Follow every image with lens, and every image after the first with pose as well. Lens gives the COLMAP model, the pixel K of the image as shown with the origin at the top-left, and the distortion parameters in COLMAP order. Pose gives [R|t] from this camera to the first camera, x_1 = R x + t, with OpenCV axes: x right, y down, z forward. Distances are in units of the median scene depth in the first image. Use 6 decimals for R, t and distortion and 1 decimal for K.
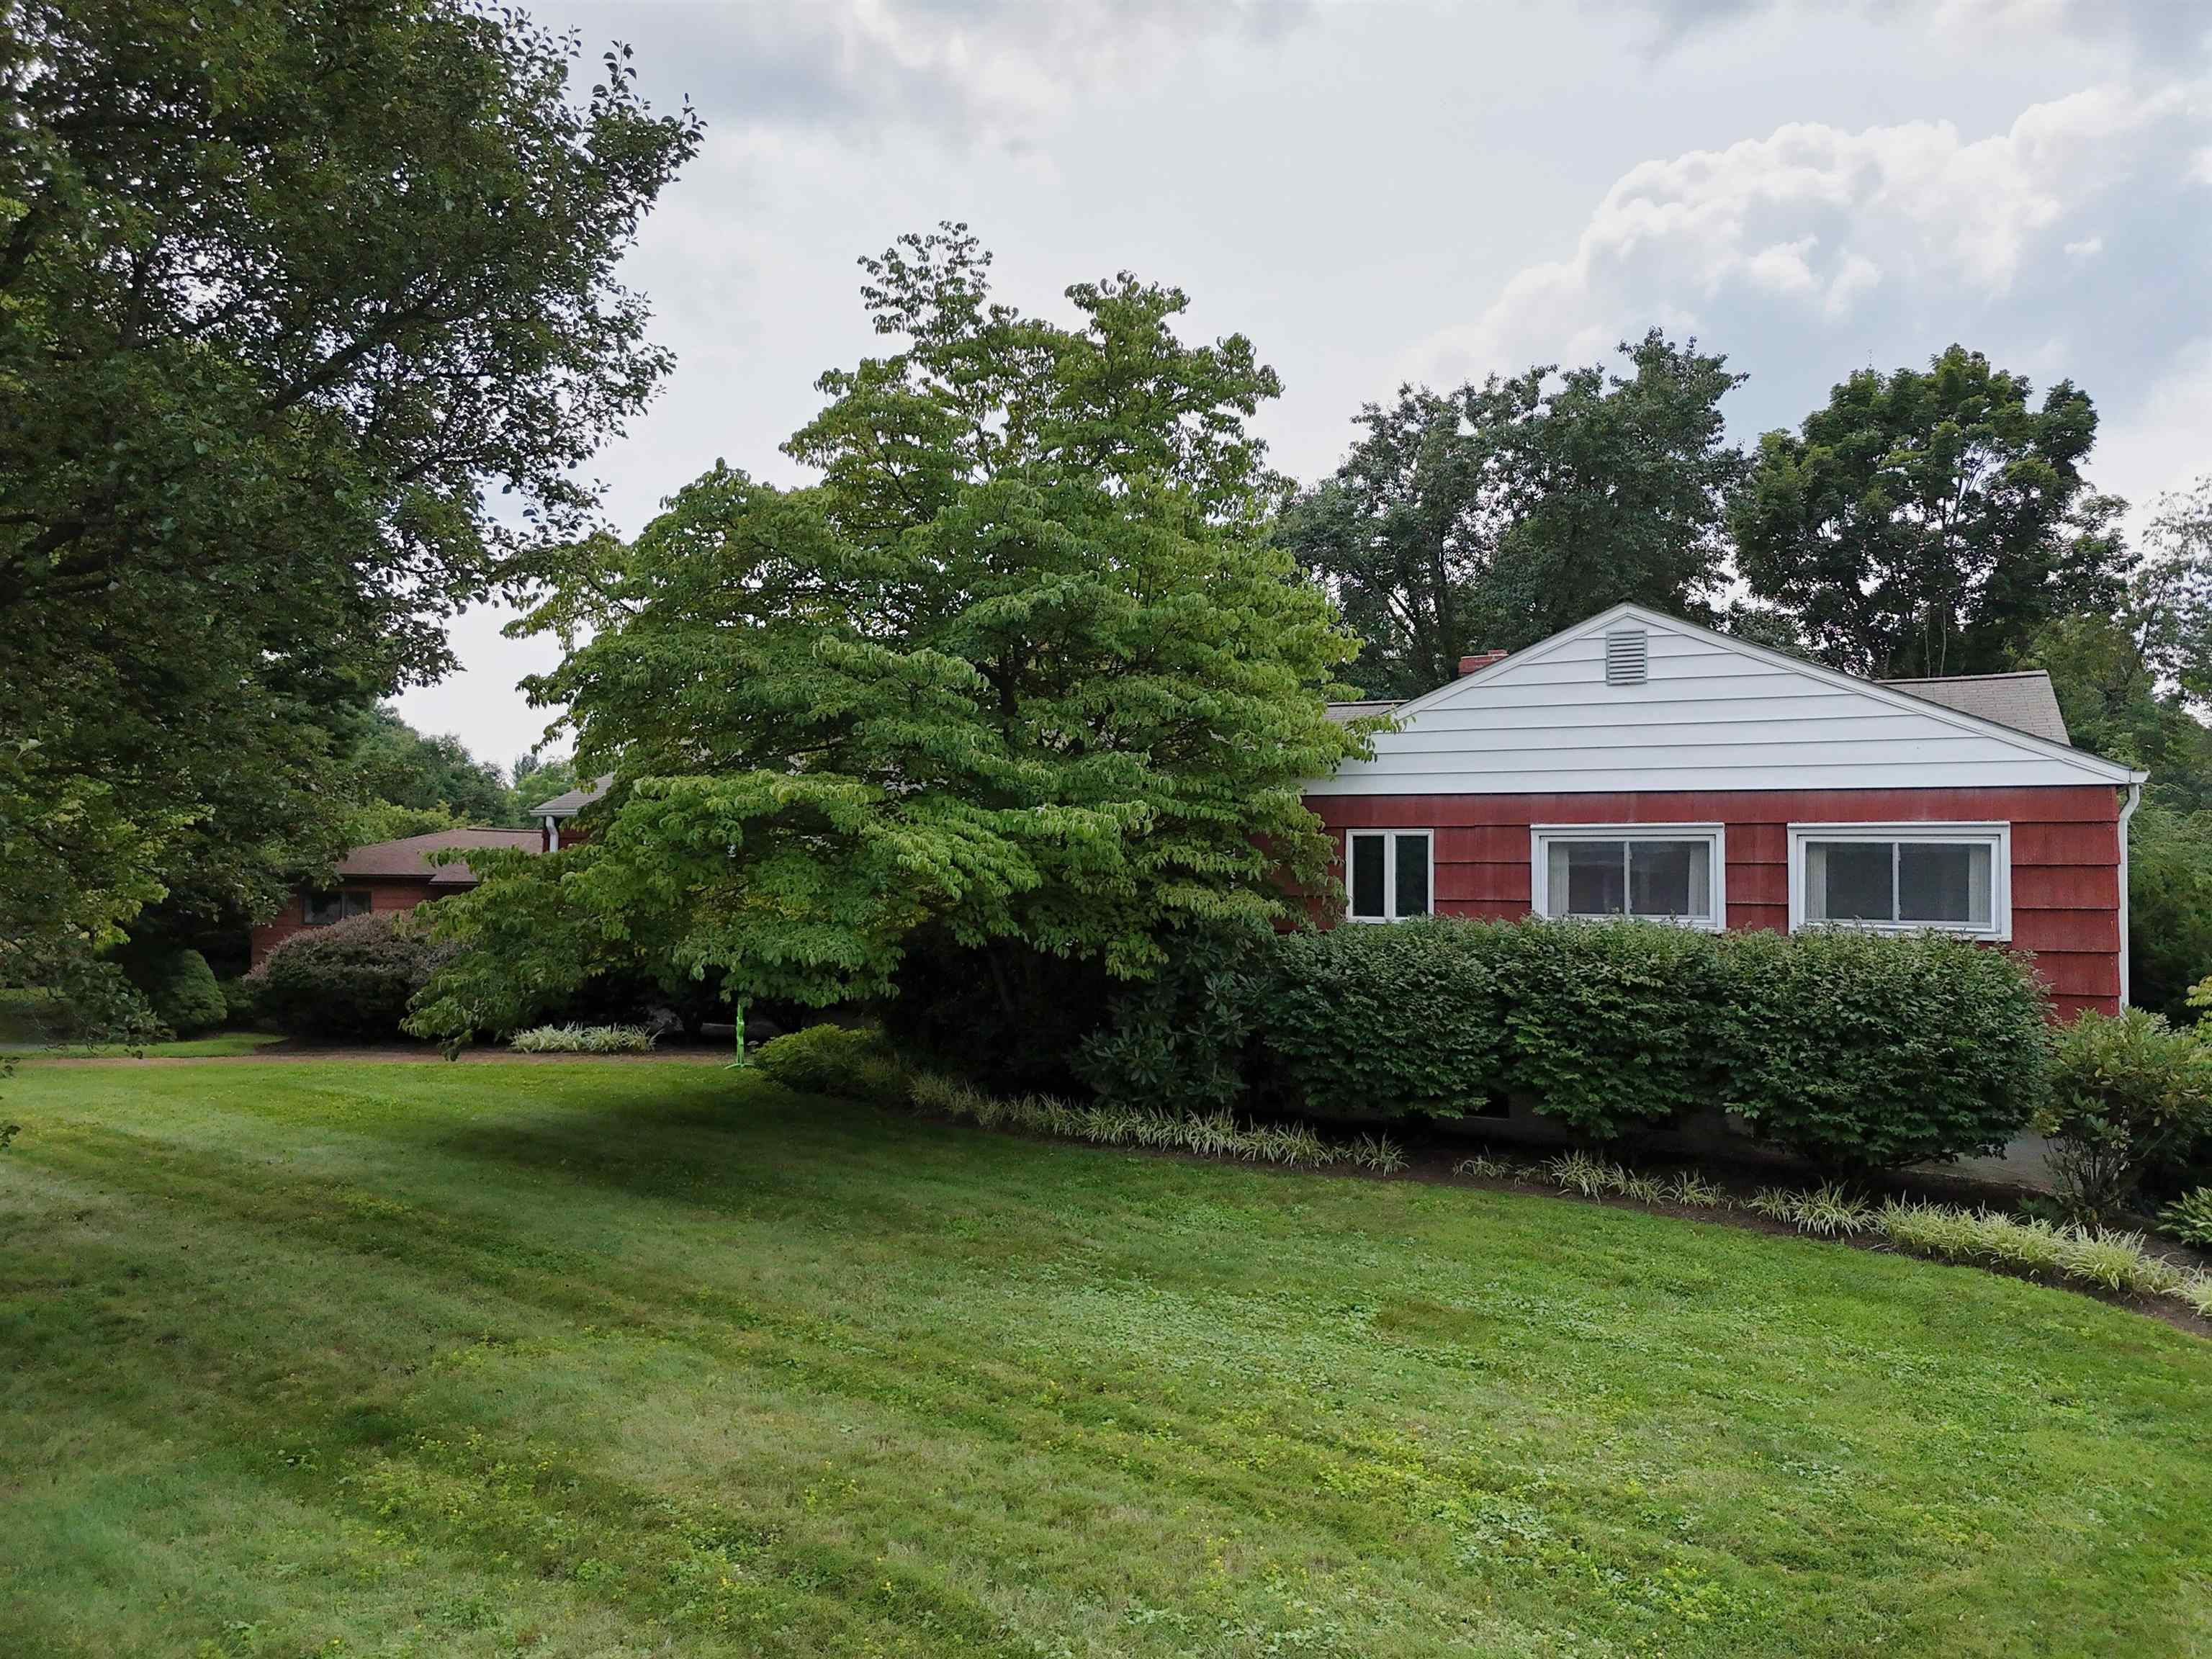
lens RADIAL K [[1625.7, 0, 1095.9], [0, 1625.7, 827.2], [0, 0, 1]] dist [0.079098, -0.081729]
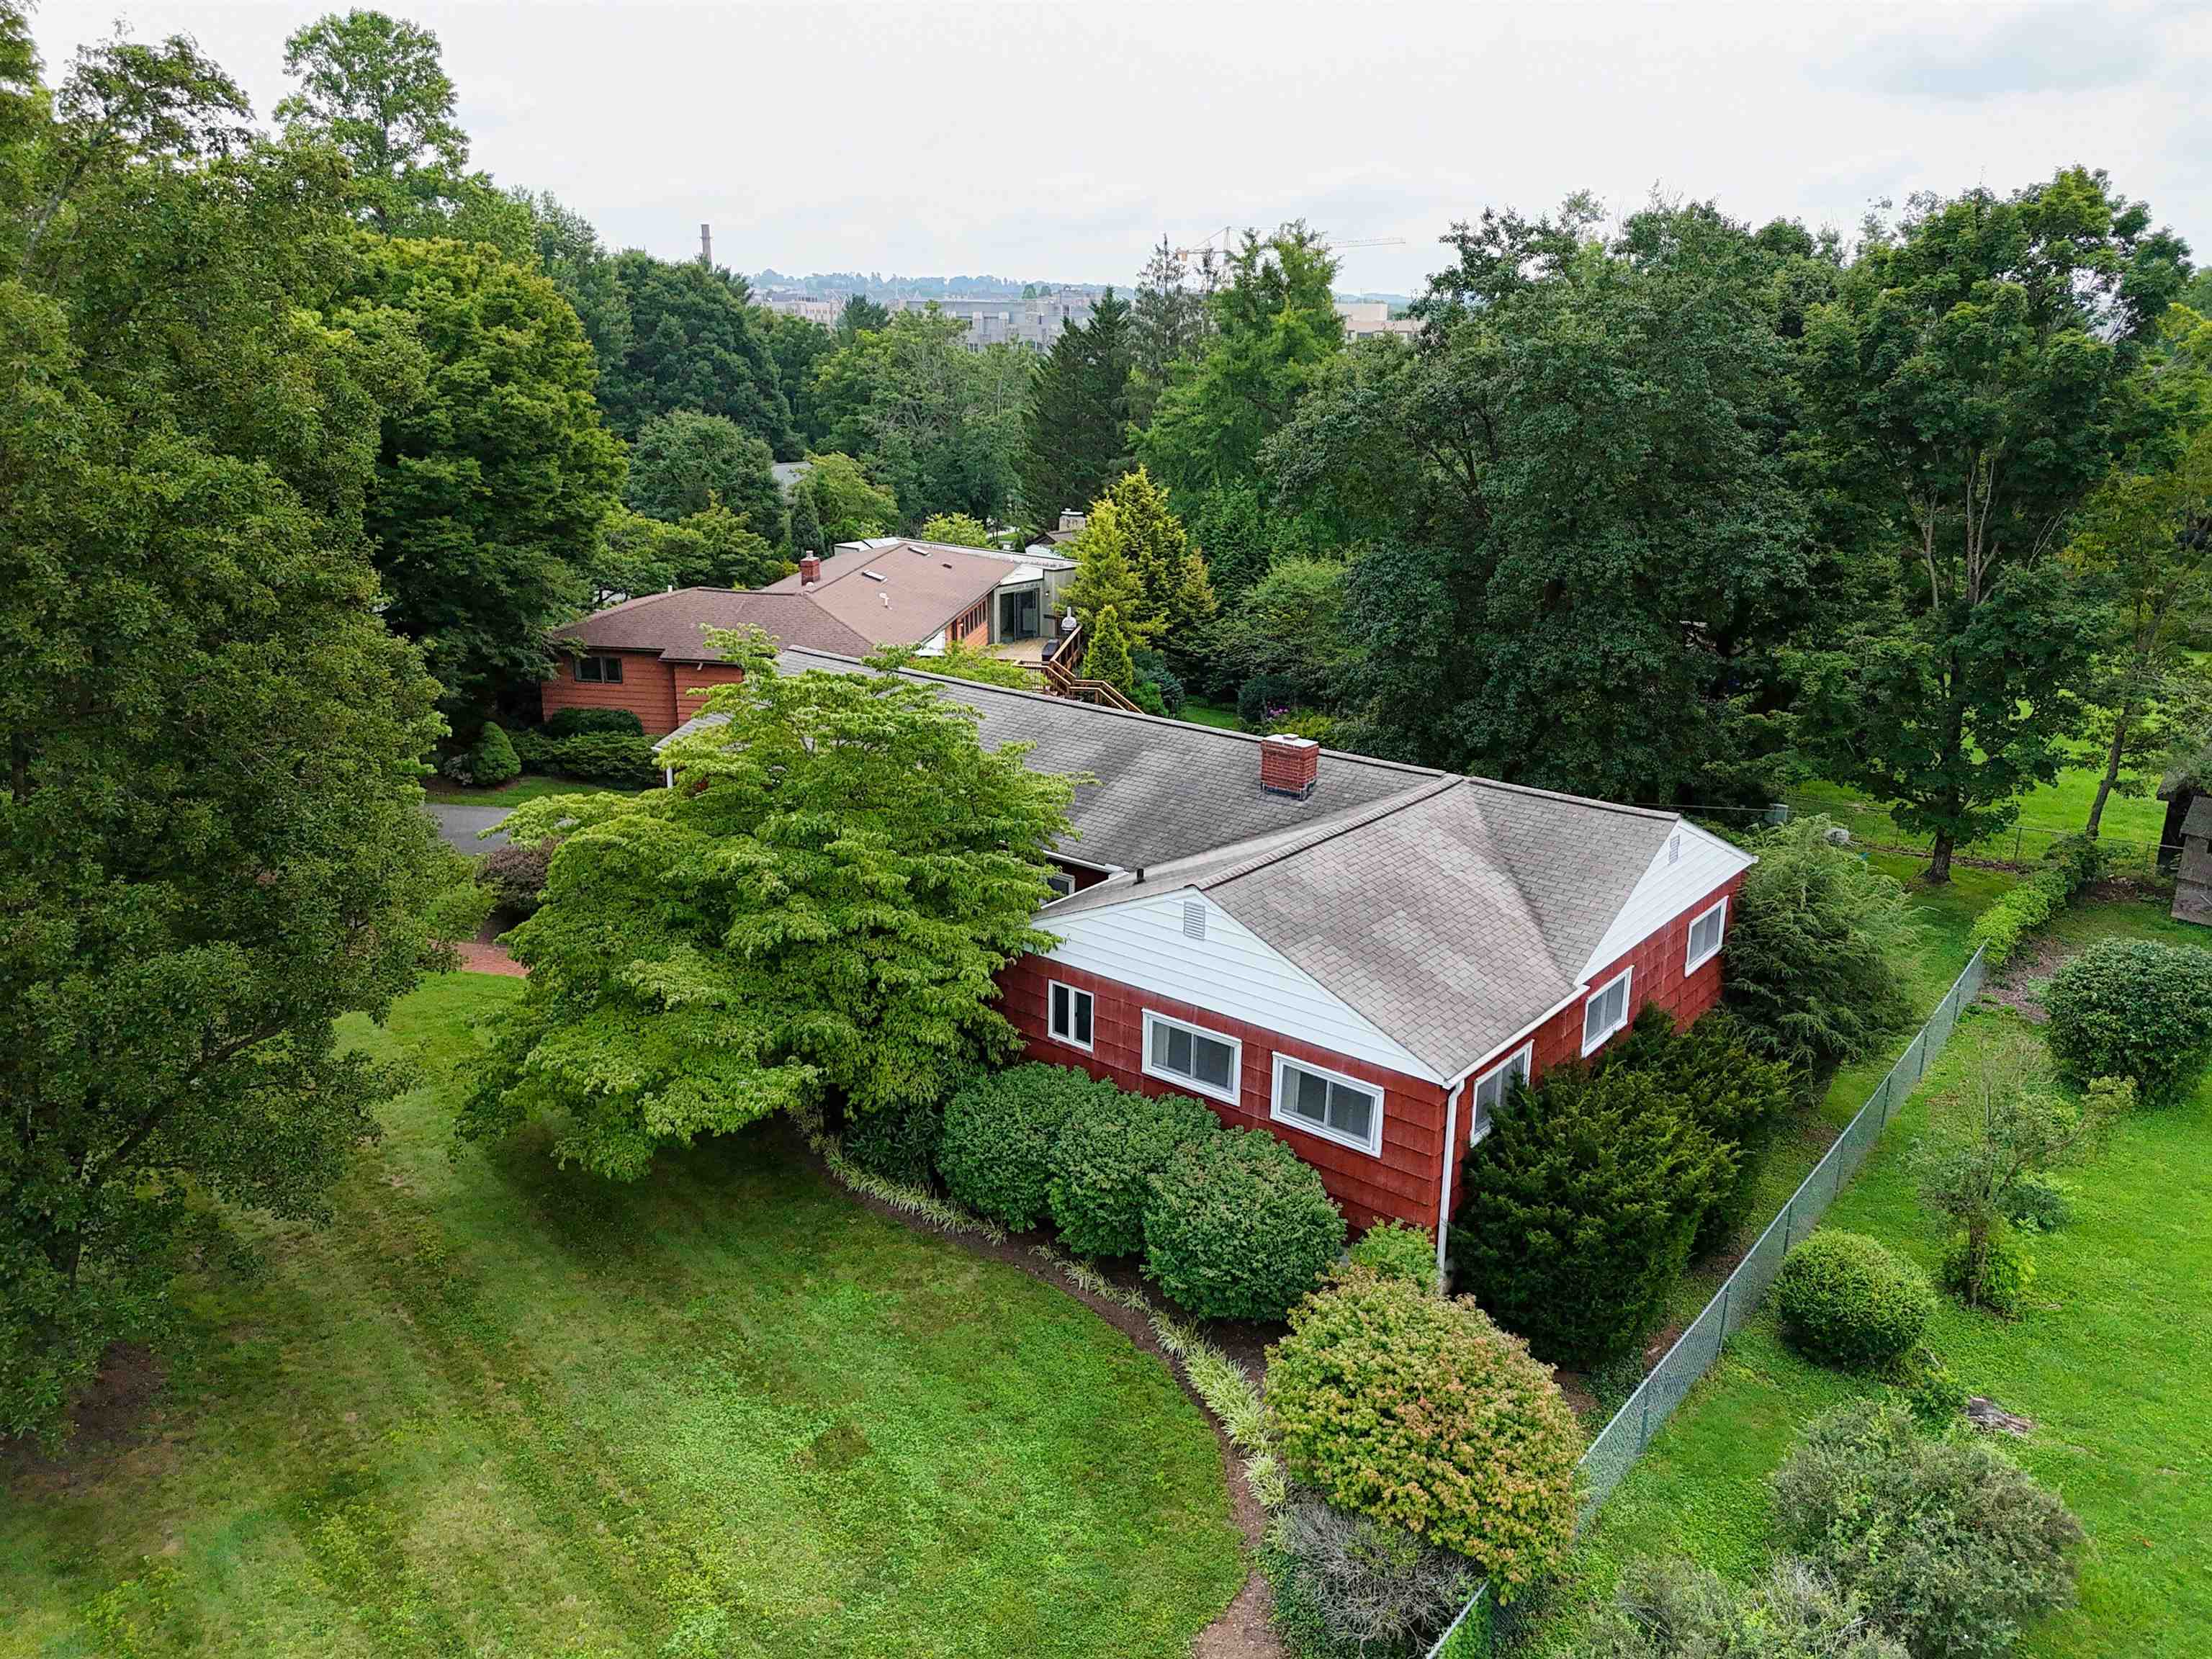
lens RADIAL K [[1625.7, 0, 1095.9], [0, 1625.7, 827.2], [0, 0, 1]] dist [0.079098, -0.081729]
pose [[0.974213, 0.063384, -0.216542, 0.538899], [0.008905, 0.948182, 0.317604, -0.637104], [0.225452, -0.311342, 0.923167, -0.340161]]
